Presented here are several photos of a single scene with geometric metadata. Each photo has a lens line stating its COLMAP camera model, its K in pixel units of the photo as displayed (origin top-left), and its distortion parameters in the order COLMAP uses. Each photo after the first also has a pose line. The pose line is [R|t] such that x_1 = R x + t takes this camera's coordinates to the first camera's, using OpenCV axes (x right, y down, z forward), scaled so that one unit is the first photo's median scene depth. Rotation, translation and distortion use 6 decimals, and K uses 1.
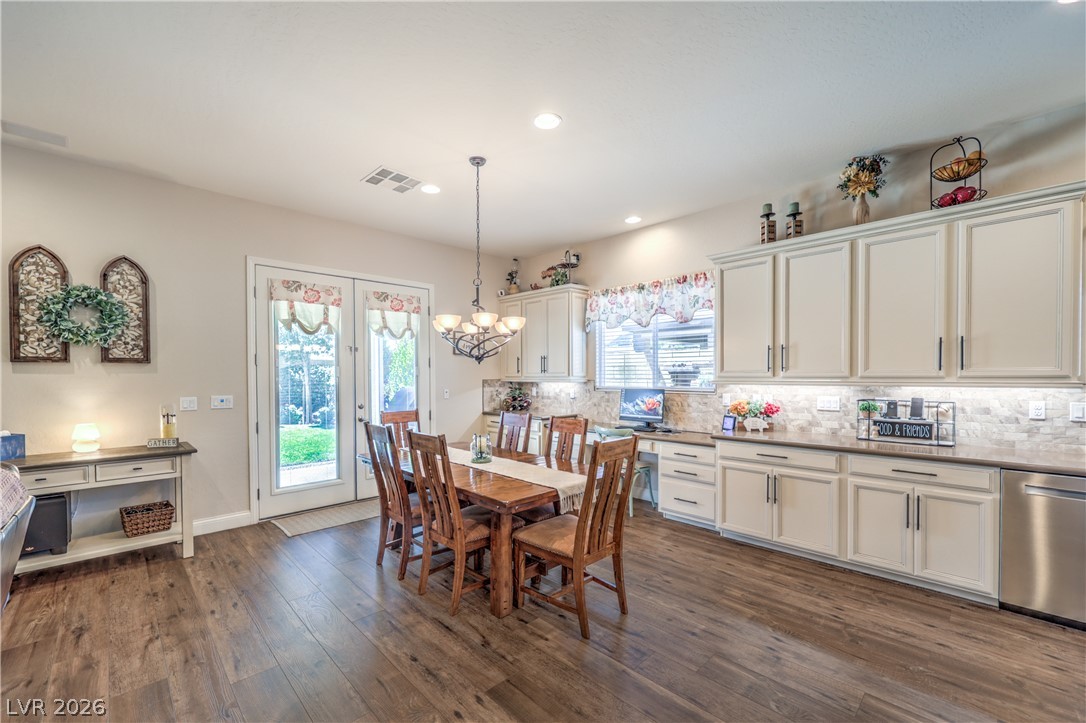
lens RADIAL K [[445.3, 0, 505.9], [0, 445.3, 381.9], [0, 0, 1]] dist [0.000261, -0.000233]
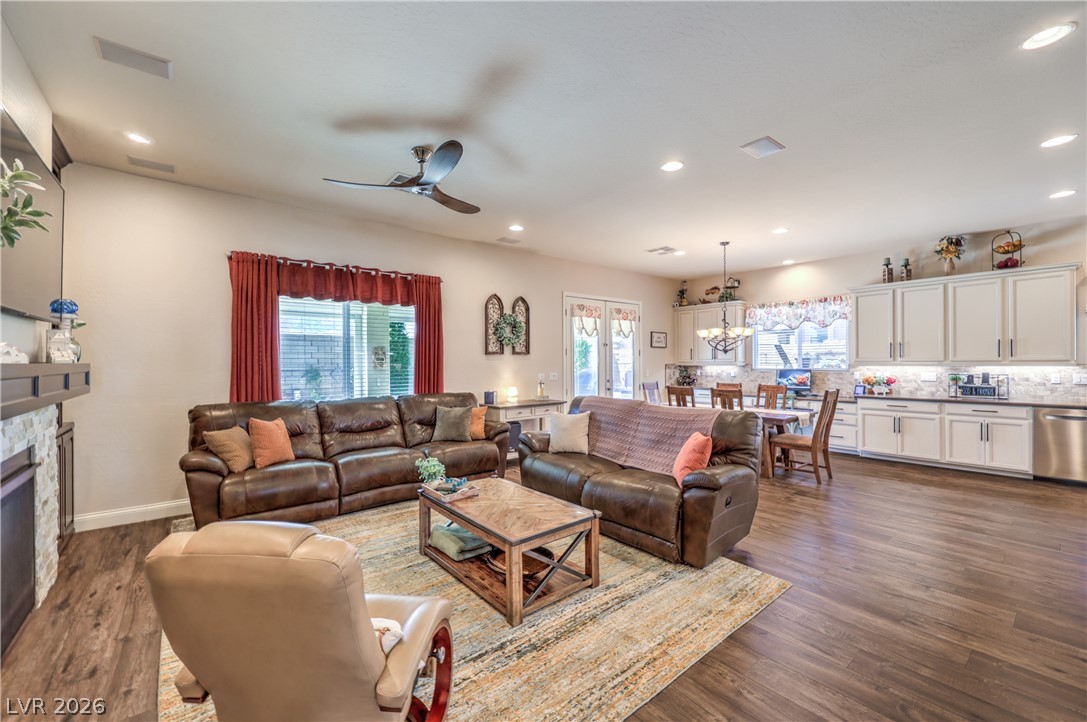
lens RADIAL K [[445.7, 0, 502.6], [0, 445.7, 363.1], [0, 0, 1]] dist [0.000261, -0.000233]
pose [[0.997116, -0.002289, -0.075857, -0.778696], [0.001356, 0.999923, -0.012347, 0.014959], [0.075880, 0.012209, 0.997042, -0.829345]]
